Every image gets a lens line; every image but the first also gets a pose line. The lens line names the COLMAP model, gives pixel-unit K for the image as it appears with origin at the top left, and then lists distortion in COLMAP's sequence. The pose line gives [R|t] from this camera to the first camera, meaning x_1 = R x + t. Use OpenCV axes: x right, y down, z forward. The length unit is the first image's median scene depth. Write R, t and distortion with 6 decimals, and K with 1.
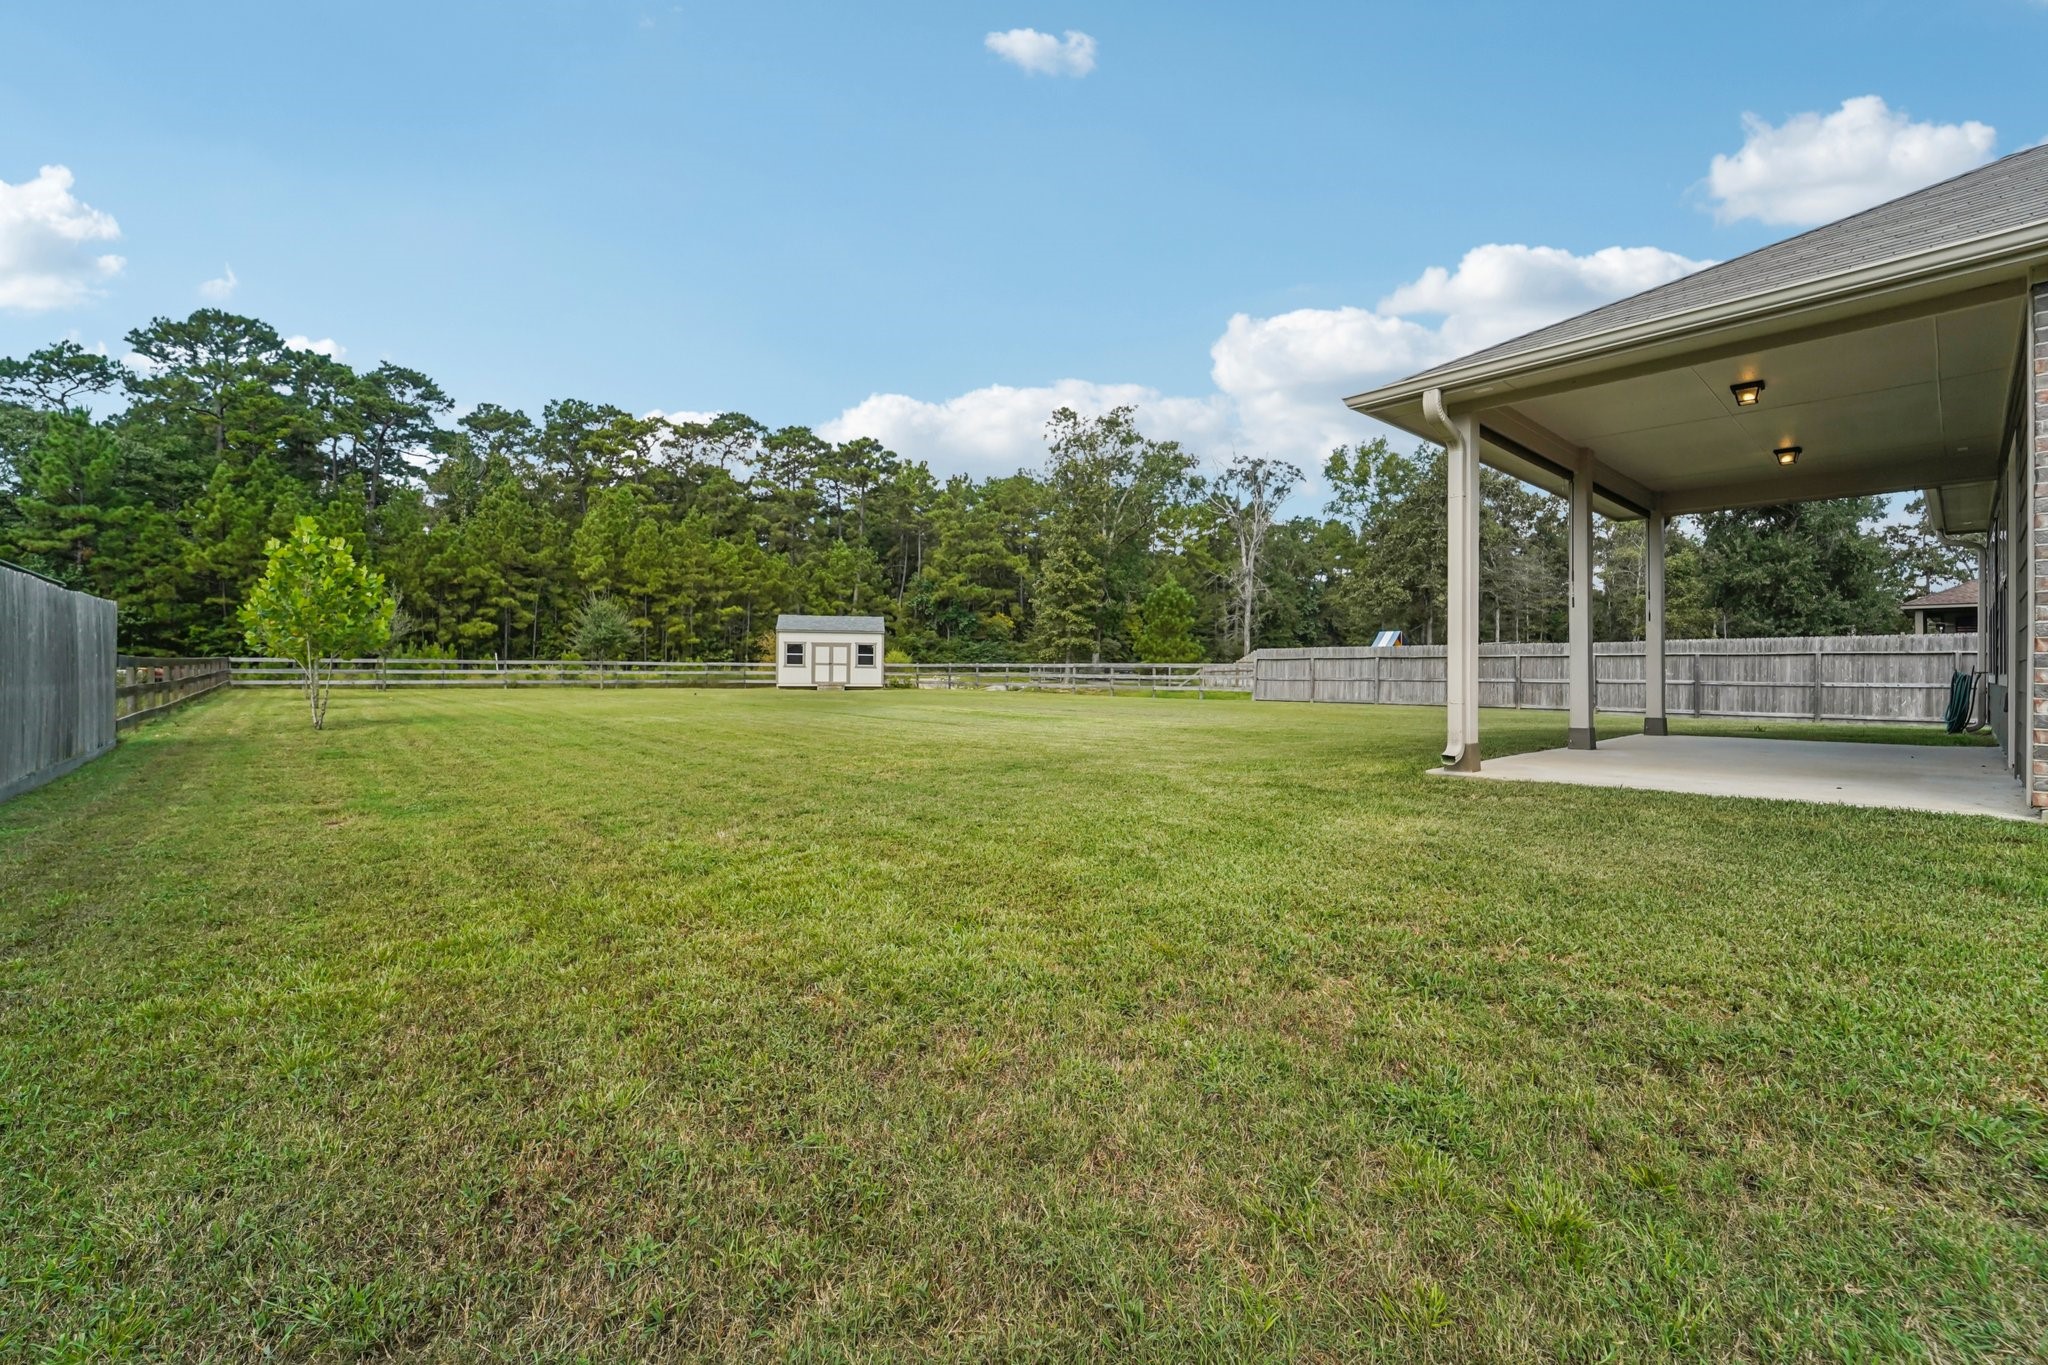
lens RADIAL K [[831.6, 0, 1009.5], [0, 831.6, 687.9], [0, 0, 1]] dist [-0.031691, -0.000282]
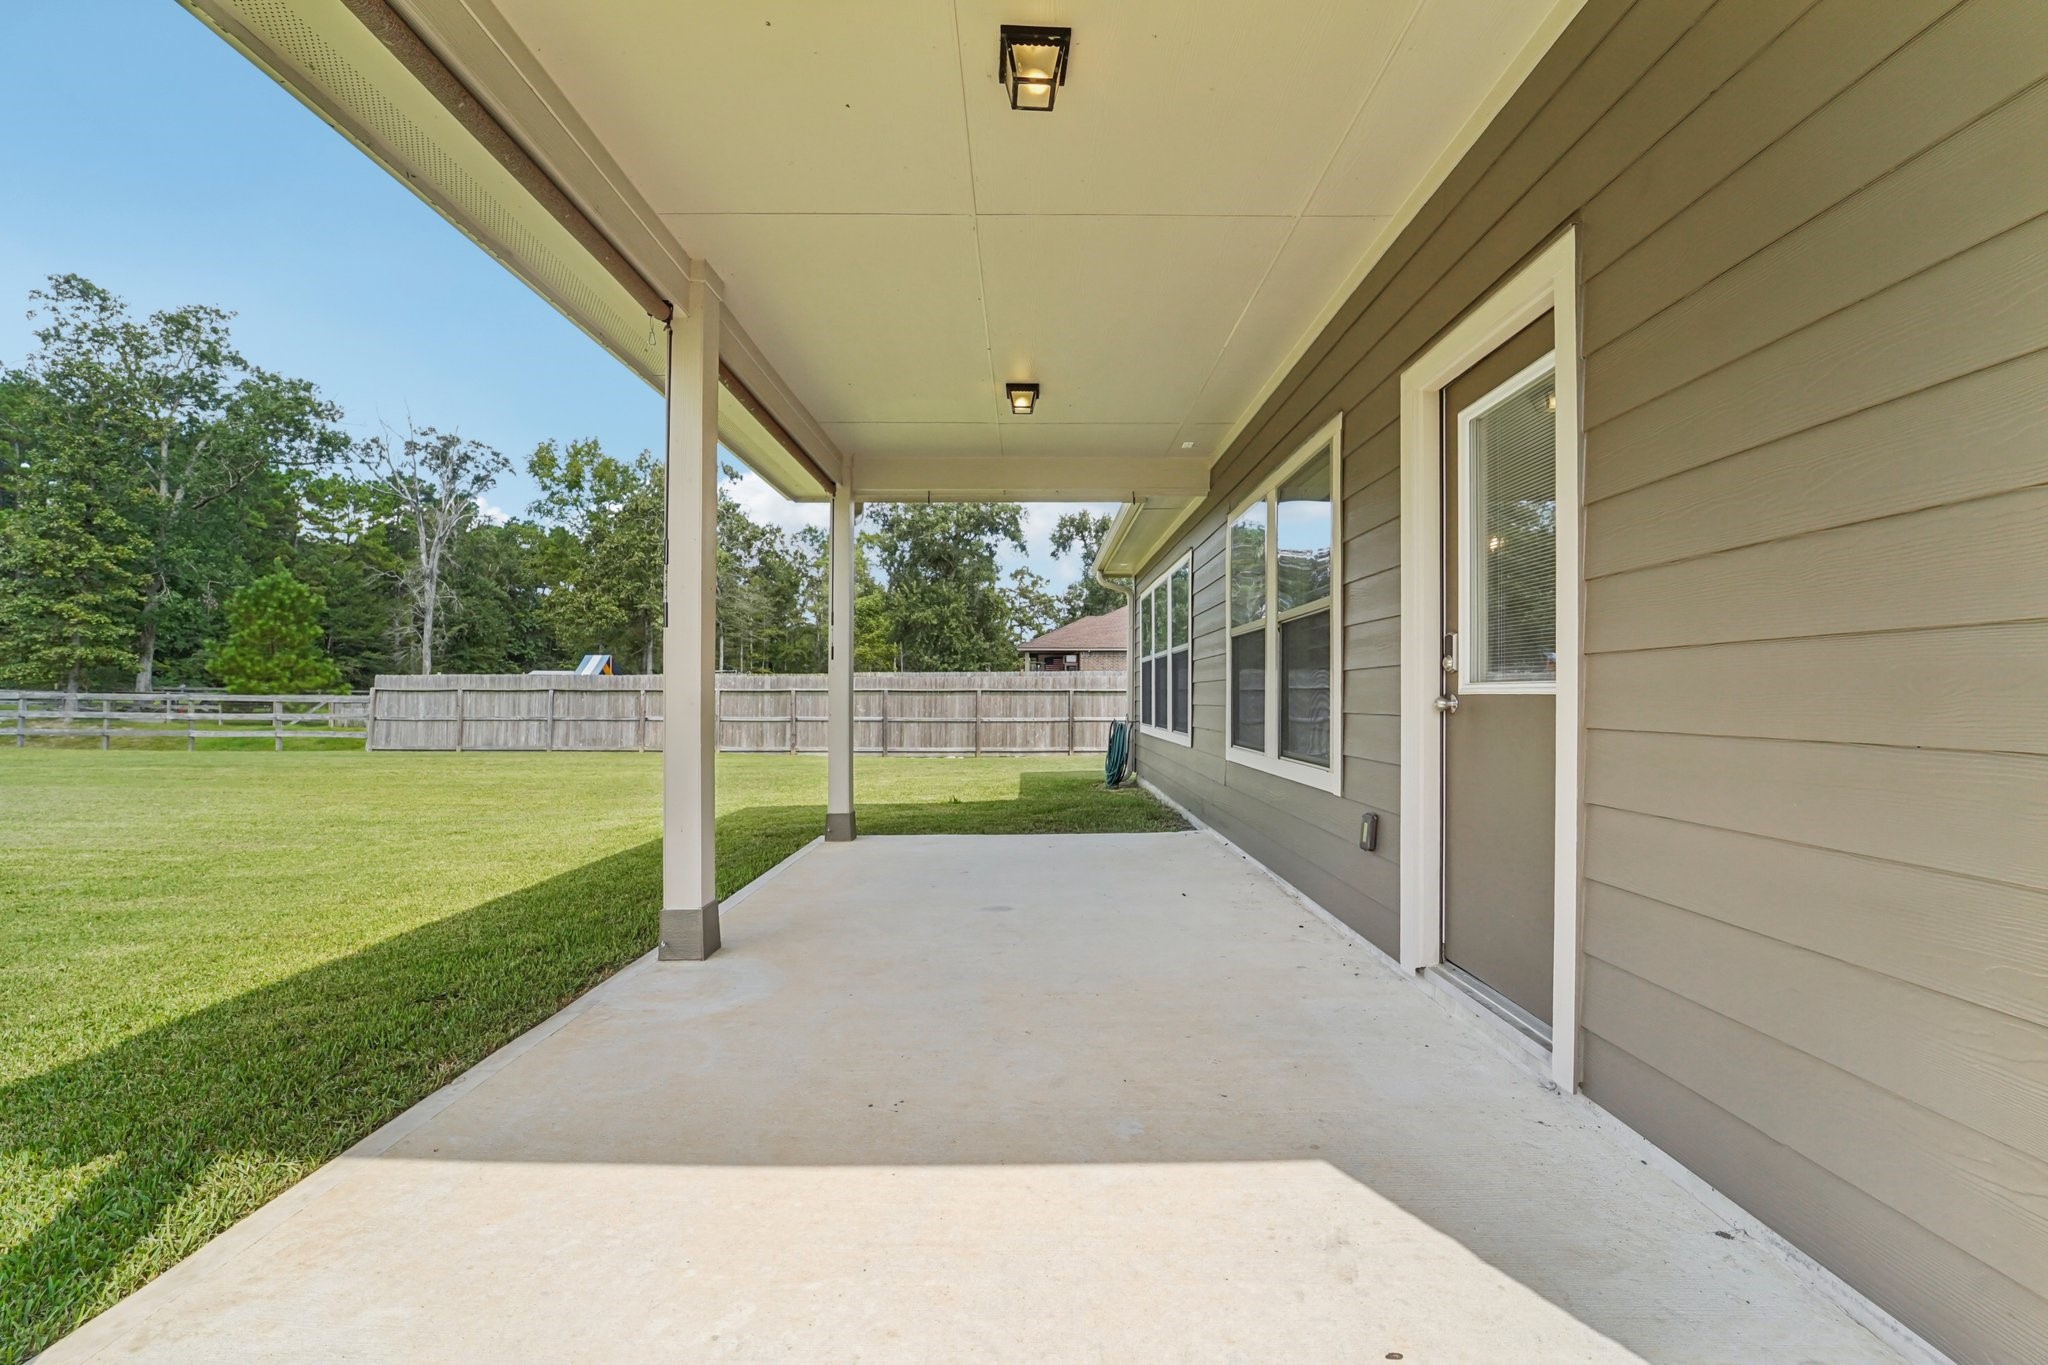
lens RADIAL K [[831.6, 0, 1018.5], [0, 831.6, 679.8], [0, 0, 1]] dist [-0.031691, -0.000282]
pose [[0.648146, 0.012503, 0.761413, 0.076682], [0.015375, 0.999447, -0.029499, -0.008841], [-0.761361, 0.030827, 0.647595, 0.093395]]
